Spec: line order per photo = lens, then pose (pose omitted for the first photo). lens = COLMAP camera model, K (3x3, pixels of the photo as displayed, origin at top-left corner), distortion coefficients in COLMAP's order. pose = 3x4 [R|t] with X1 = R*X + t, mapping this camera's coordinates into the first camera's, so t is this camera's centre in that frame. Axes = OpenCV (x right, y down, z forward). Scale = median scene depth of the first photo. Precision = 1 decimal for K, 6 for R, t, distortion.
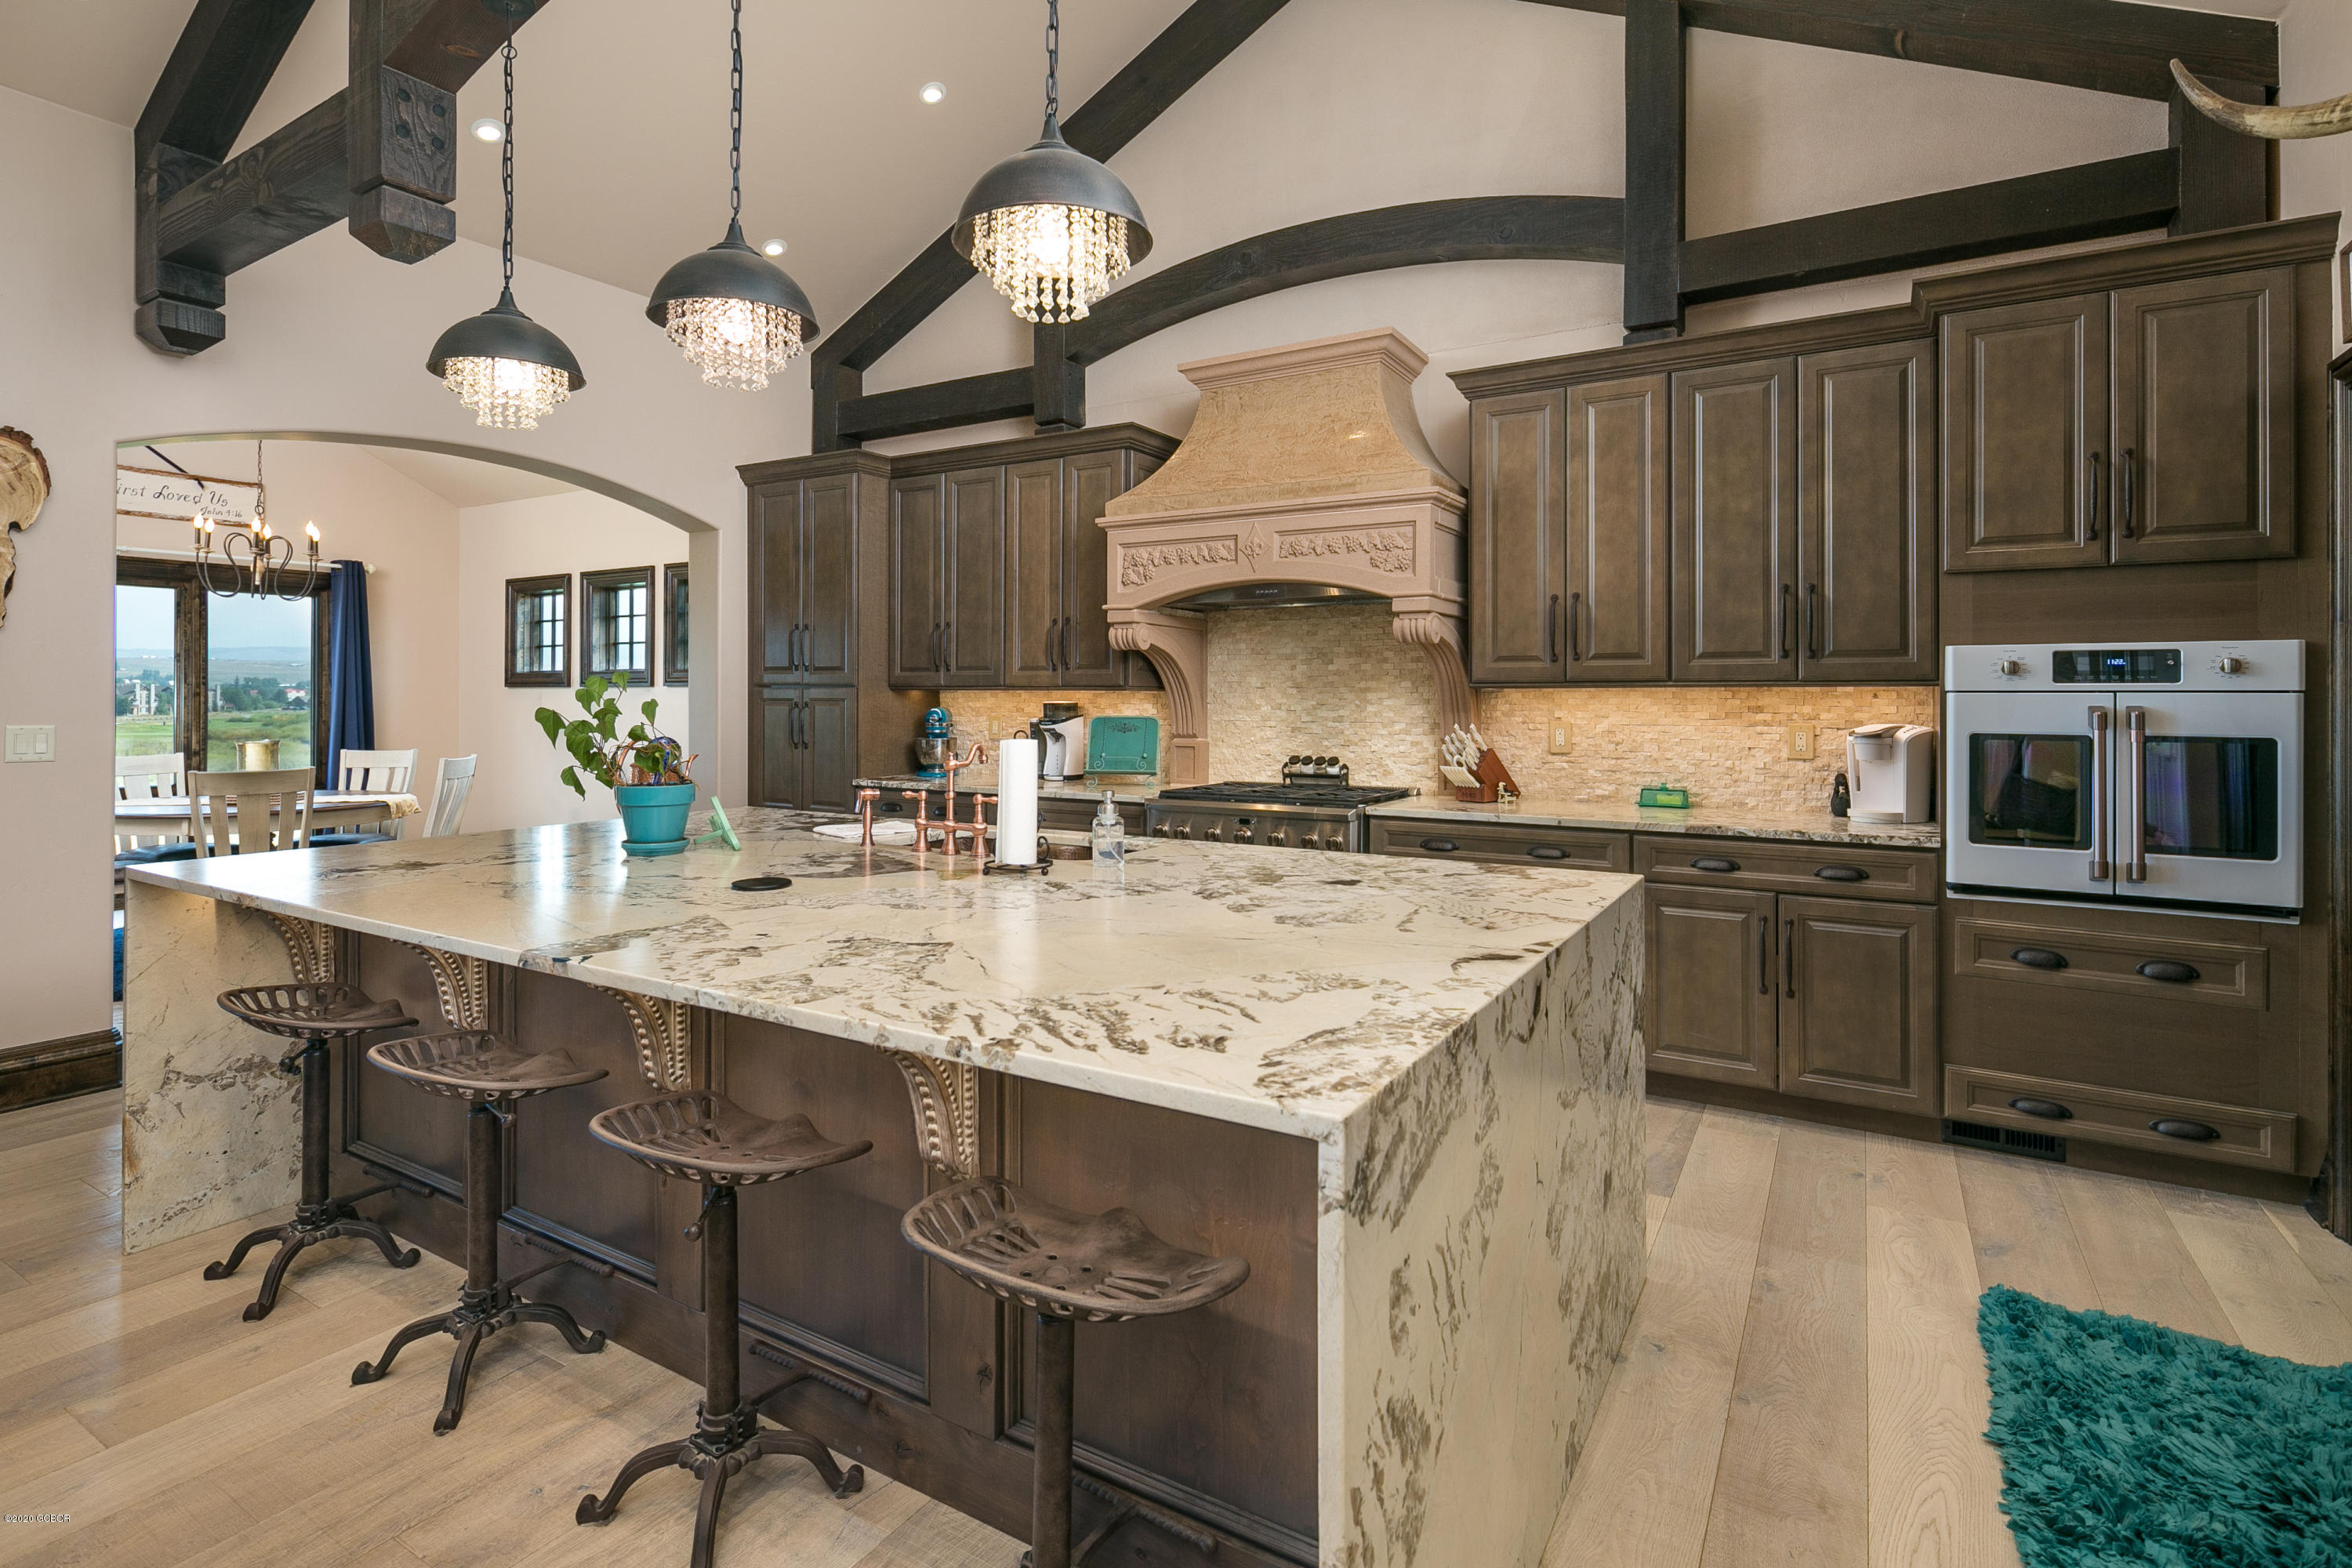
lens RADIAL K [[1145.2, 0, 1165.1], [0, 1145.2, 699.9], [0, 0, 1]] dist [-0.001499, -0.000266]
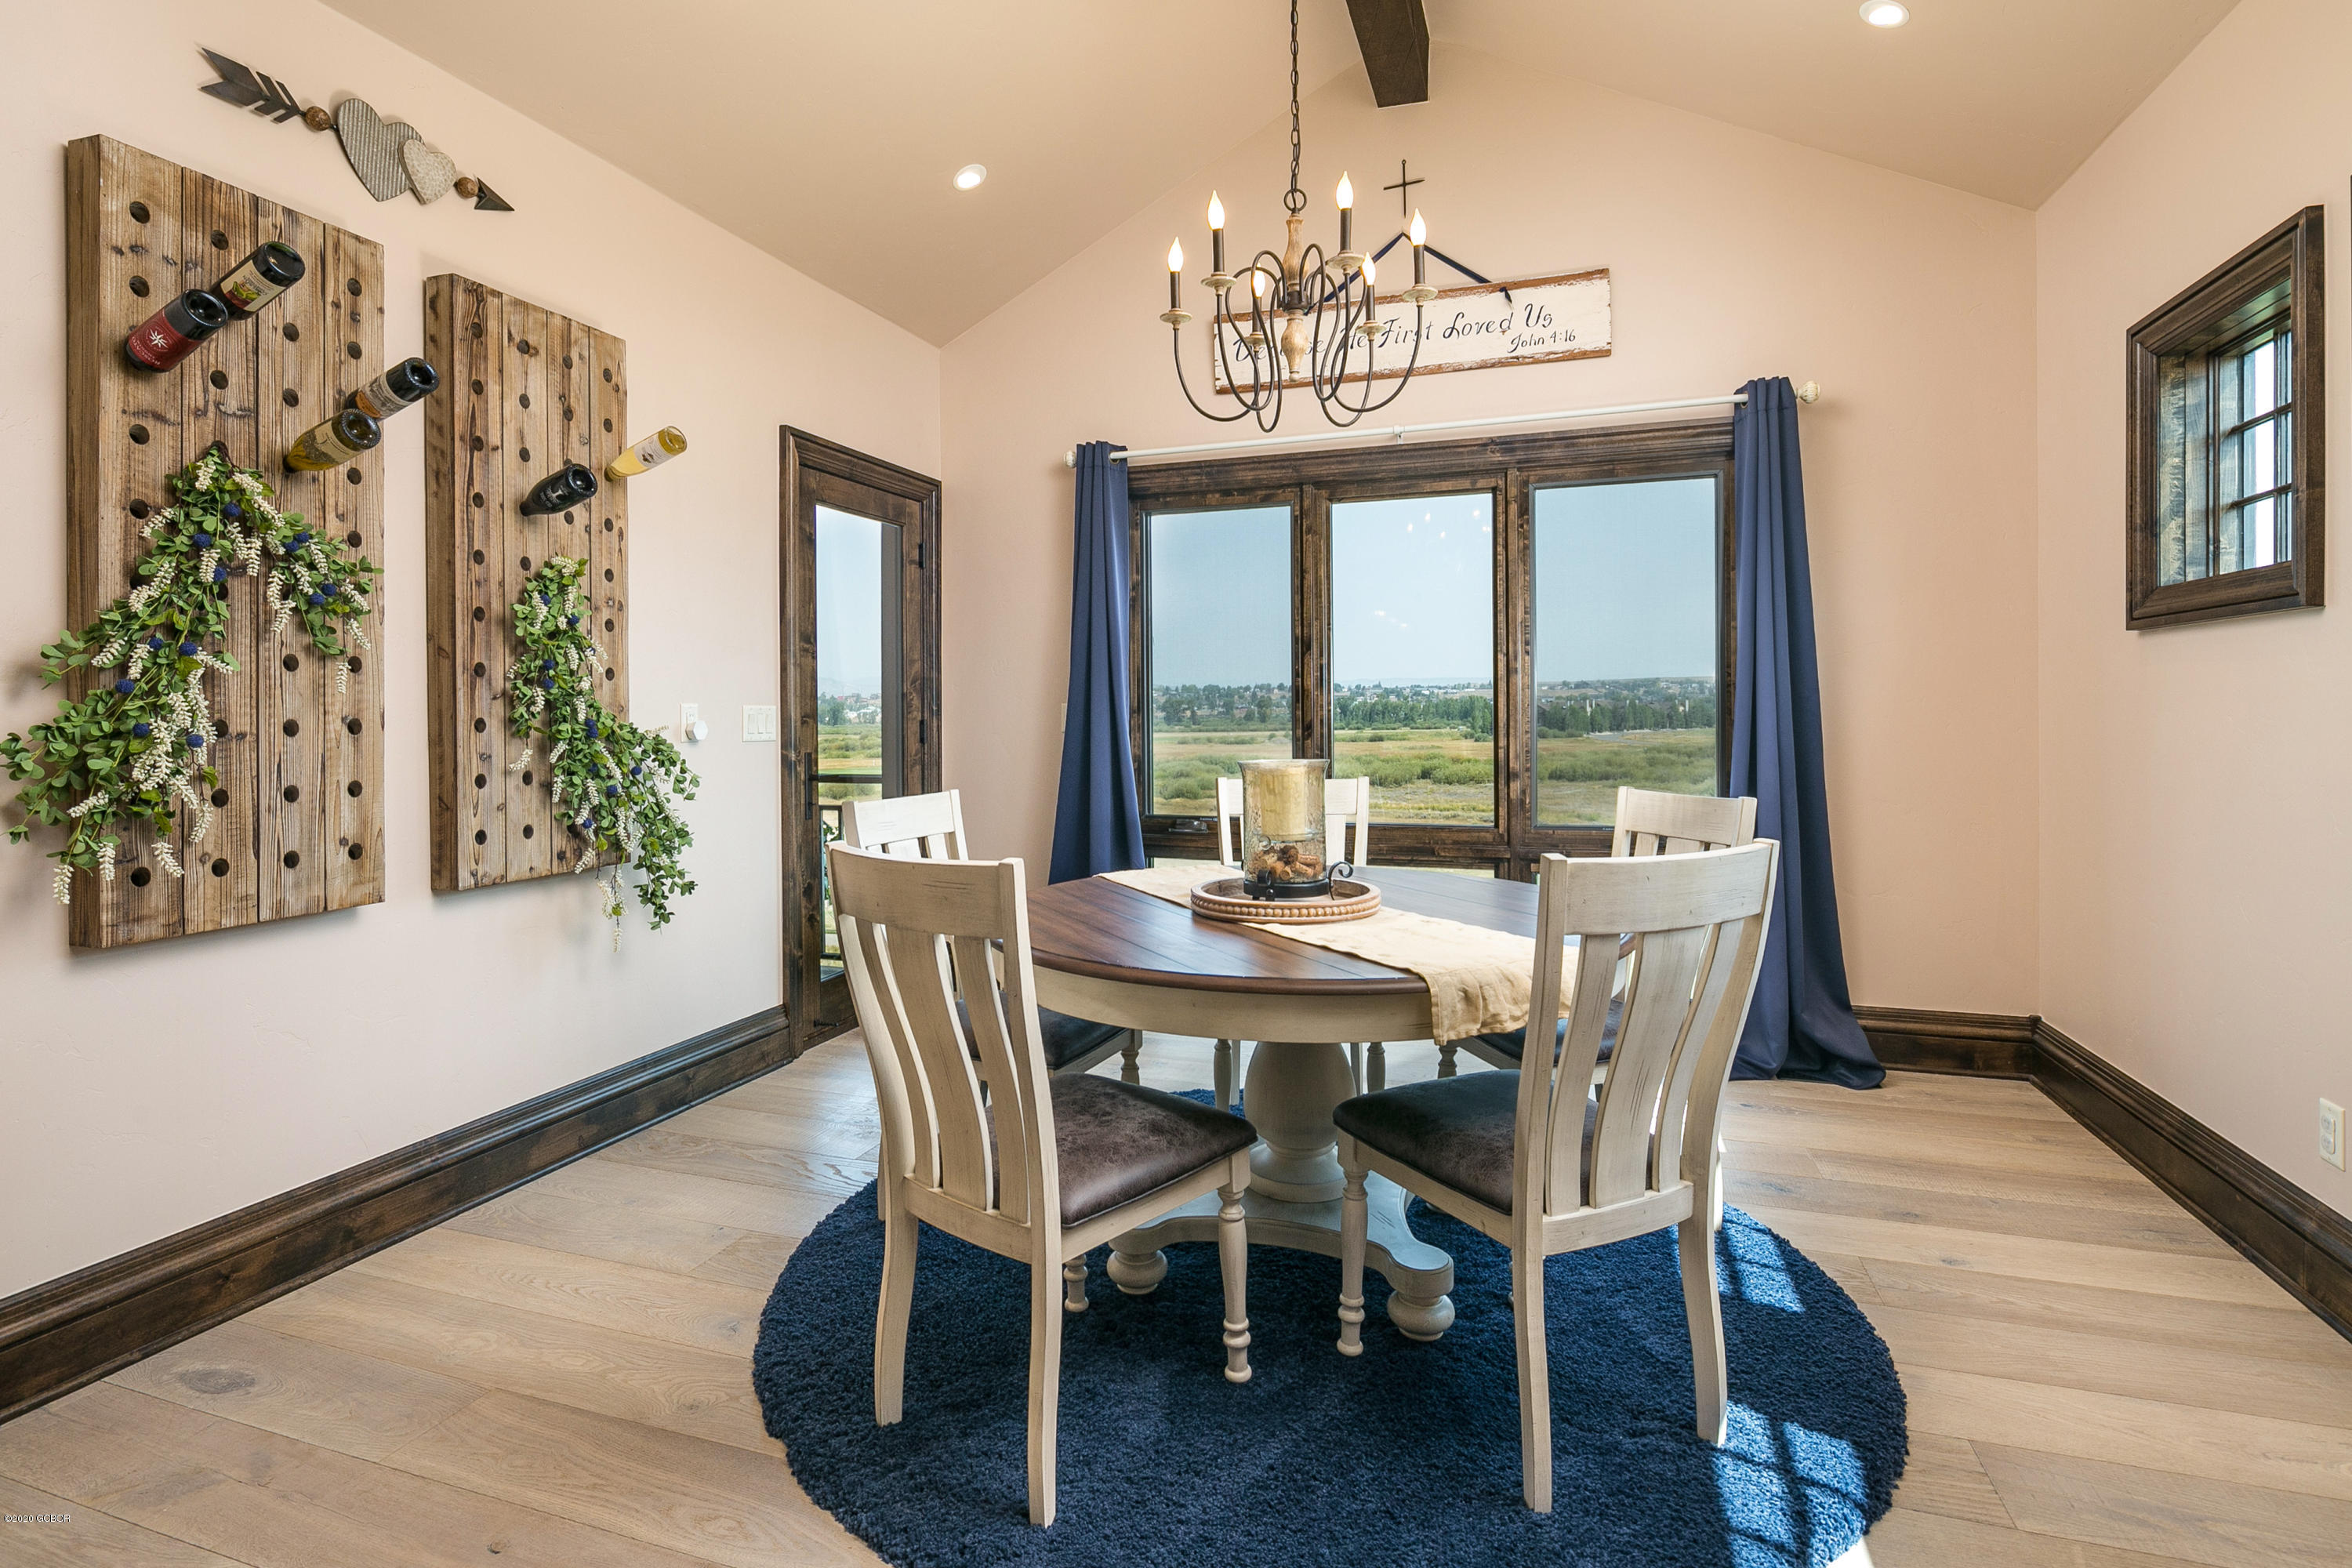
lens RADIAL K [[1145.2, 0, 1165.1], [0, 1145.2, 699.9], [0, 0, 1]] dist [-0.001499, -0.000266]
pose [[0.216064, -0.012486, -0.976299, -0.302702], [0.005387, 0.999918, -0.011596, 0.014295], [0.976364, -0.002754, 0.216114, 0.650284]]
